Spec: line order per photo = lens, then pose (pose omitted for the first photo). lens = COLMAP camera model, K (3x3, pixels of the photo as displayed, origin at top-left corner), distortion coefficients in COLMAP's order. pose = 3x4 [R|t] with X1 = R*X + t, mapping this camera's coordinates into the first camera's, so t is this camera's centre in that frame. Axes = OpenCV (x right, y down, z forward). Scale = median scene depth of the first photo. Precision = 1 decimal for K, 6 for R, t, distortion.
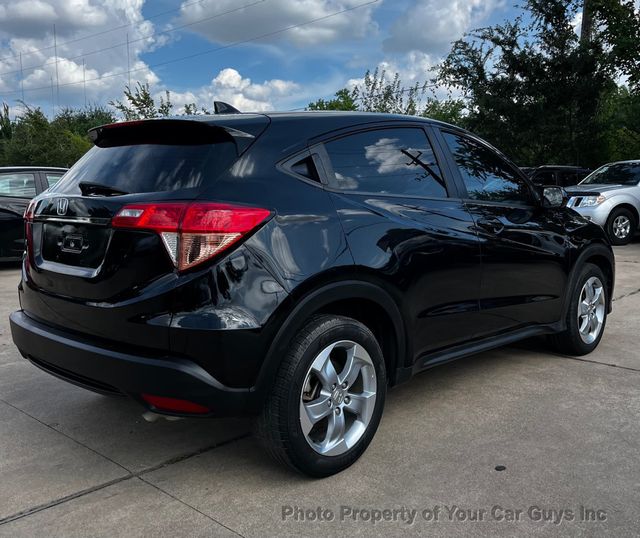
lens RADIAL K [[637.7, 0, 323.6], [0, 637.7, 268.4], [0, 0, 1]] dist [0.015580, 0.000000]
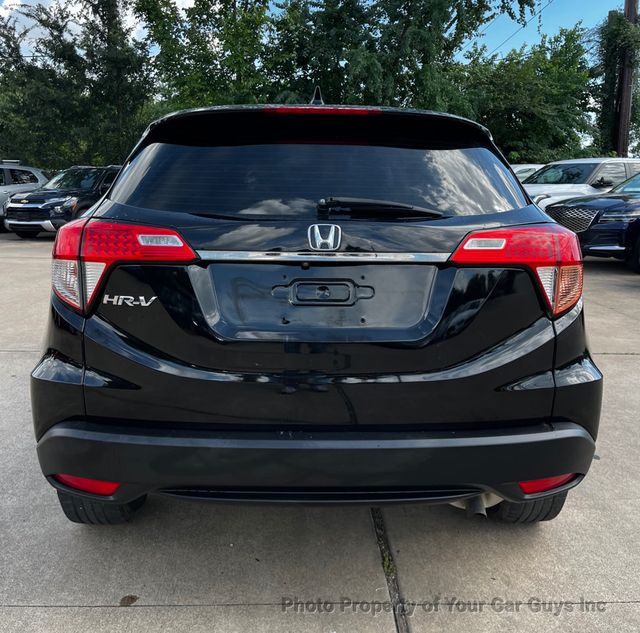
lens RADIAL K [[654.5, 0, 316.3], [0, 654.5, 279.6], [0, 0, 1]] dist [0.026477, 0.000000]
pose [[0.709244, -0.085311, 0.699782, -0.126984], [0.073500, 0.996189, 0.046953, -0.012522], [-0.701121, 0.018133, 0.712811, 0.078799]]
